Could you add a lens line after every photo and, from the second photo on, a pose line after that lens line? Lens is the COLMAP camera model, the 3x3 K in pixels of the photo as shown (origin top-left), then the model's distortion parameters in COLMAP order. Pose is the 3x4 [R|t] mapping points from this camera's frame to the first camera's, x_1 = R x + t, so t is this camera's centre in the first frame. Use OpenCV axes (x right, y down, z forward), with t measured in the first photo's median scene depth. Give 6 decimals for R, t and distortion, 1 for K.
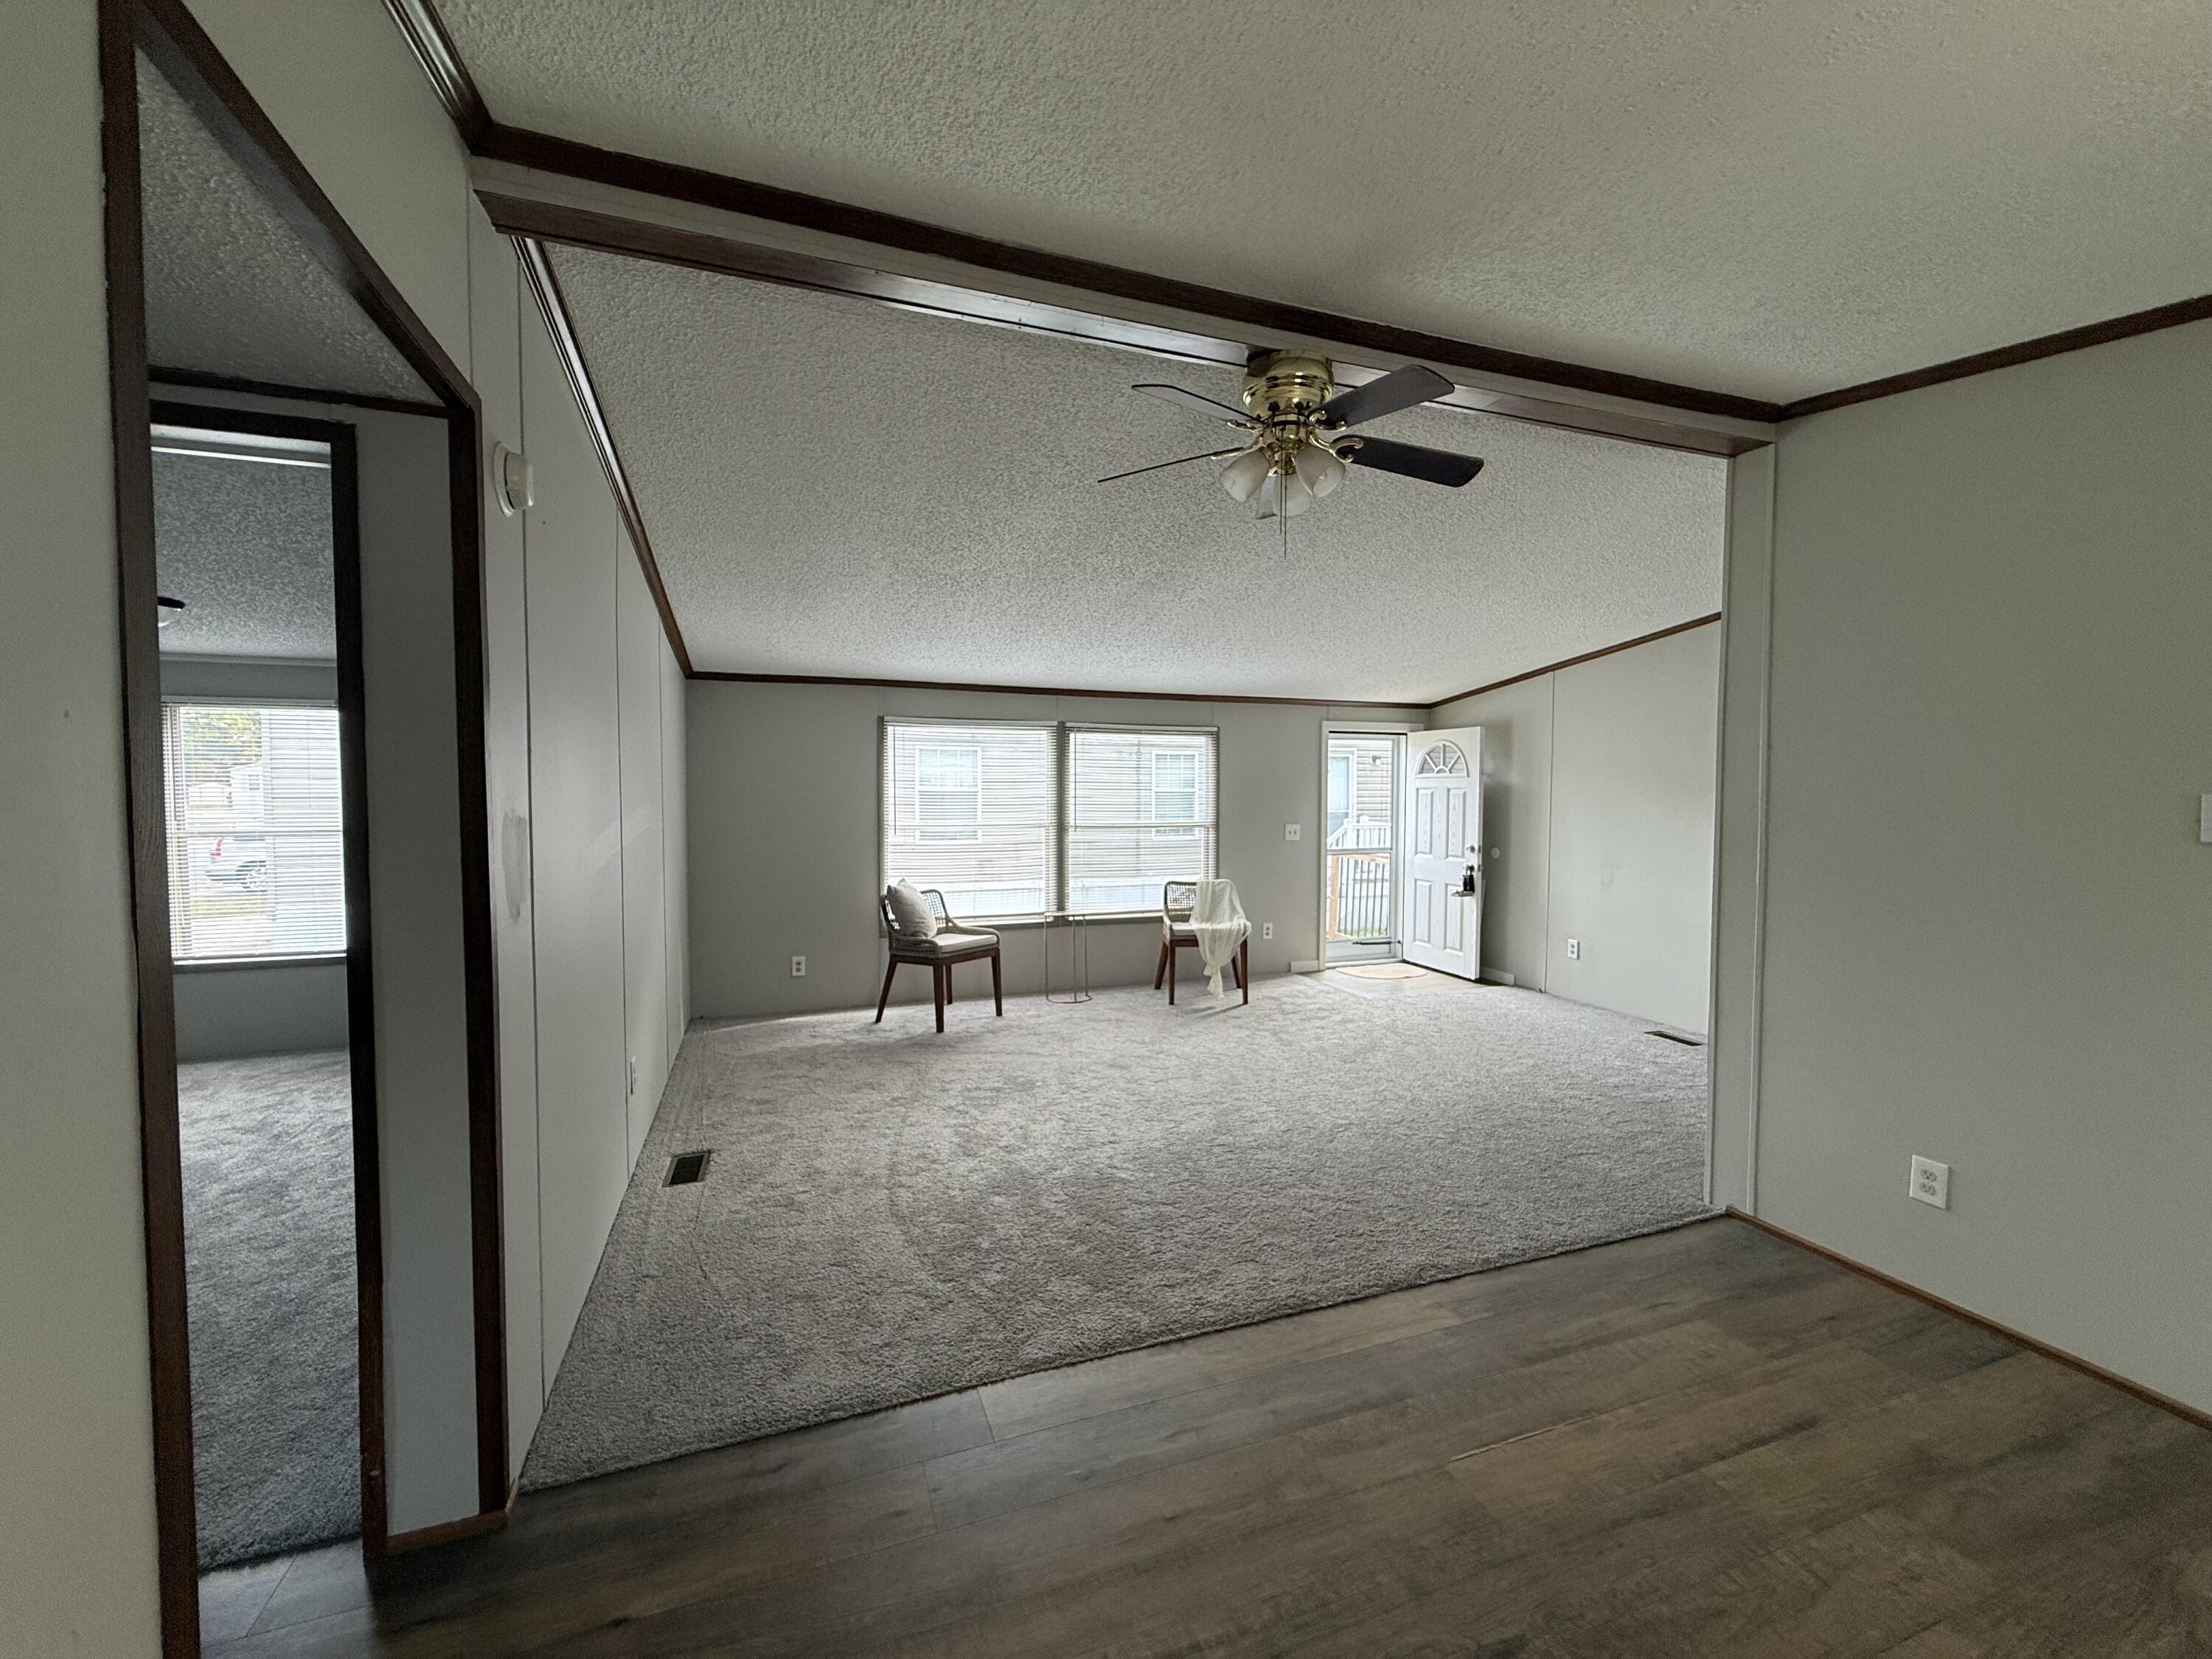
lens RADIAL K [[882.5, 0, 1101.7], [0, 882.5, 822.2], [0, 0, 1]] dist [0.000750, 0.000085]
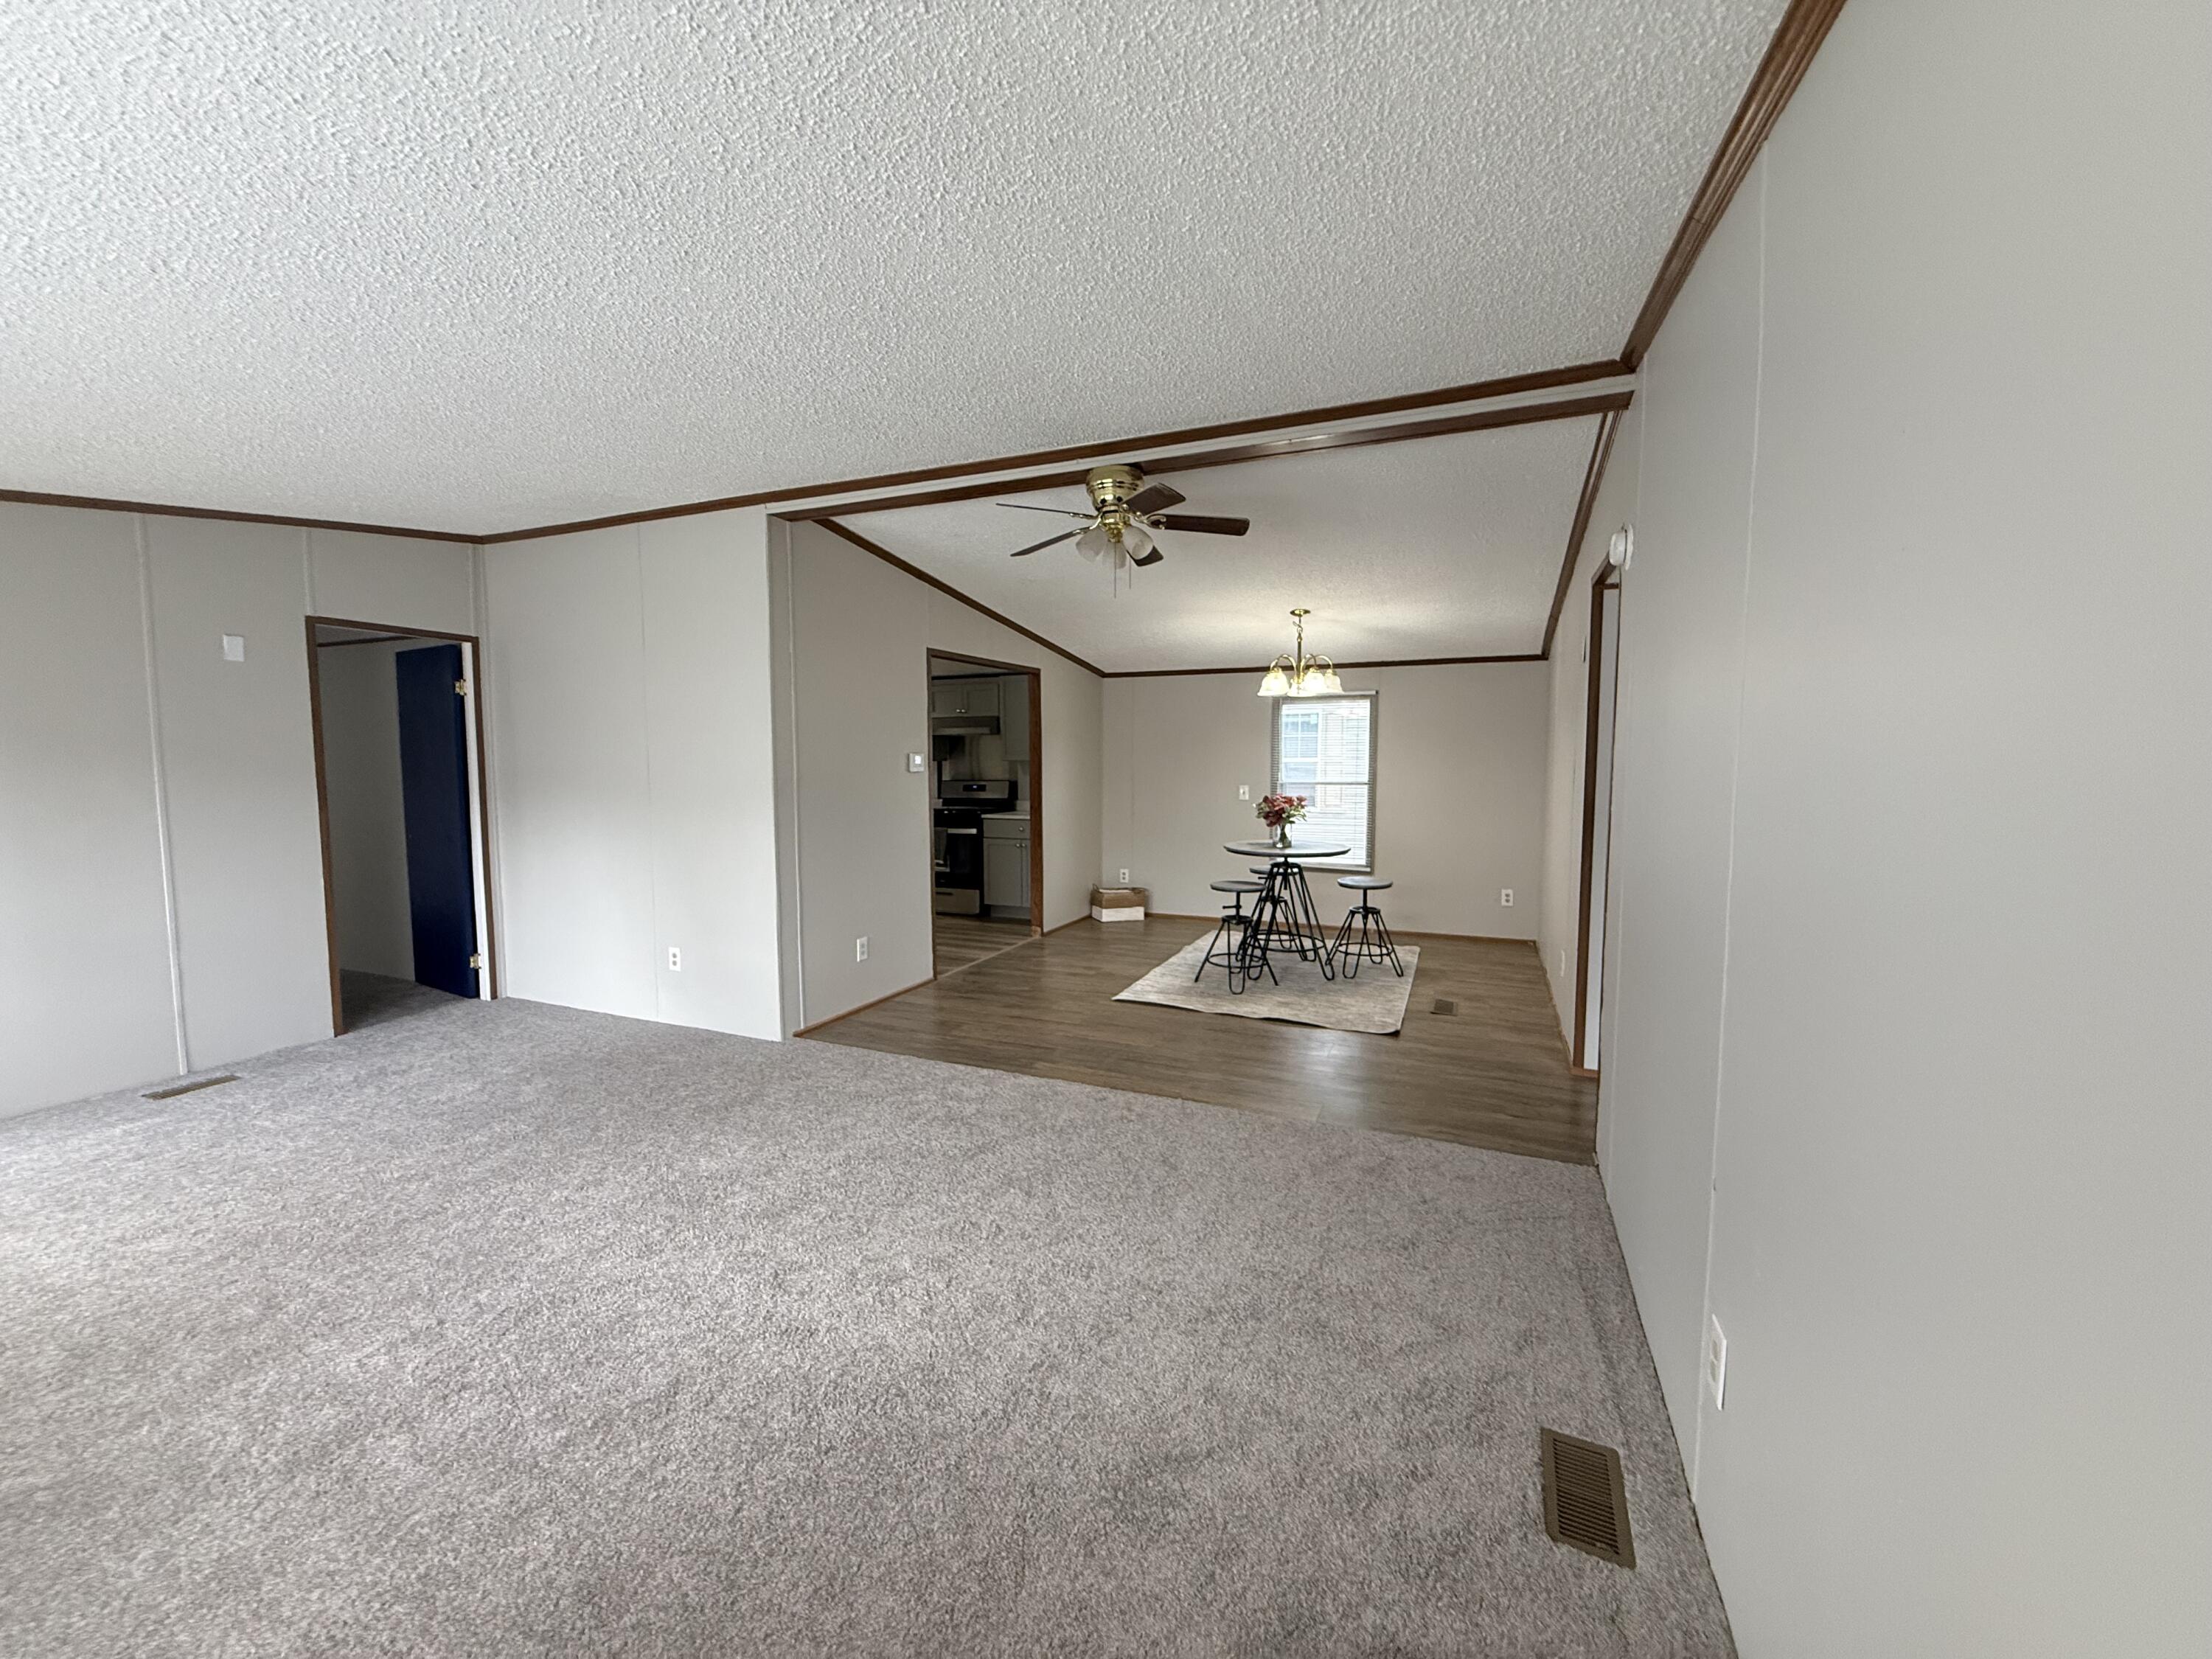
lens RADIAL K [[882.5, 0, 1101.6], [0, 882.5, 833.4], [0, 0, 1]] dist [0.000750, 0.000085]
pose [[-0.726876, -0.059515, 0.684185, -0.375698], [0.023876, 0.993446, 0.111782, -0.028741], [-0.686354, 0.097587, -0.720691, 0.962752]]
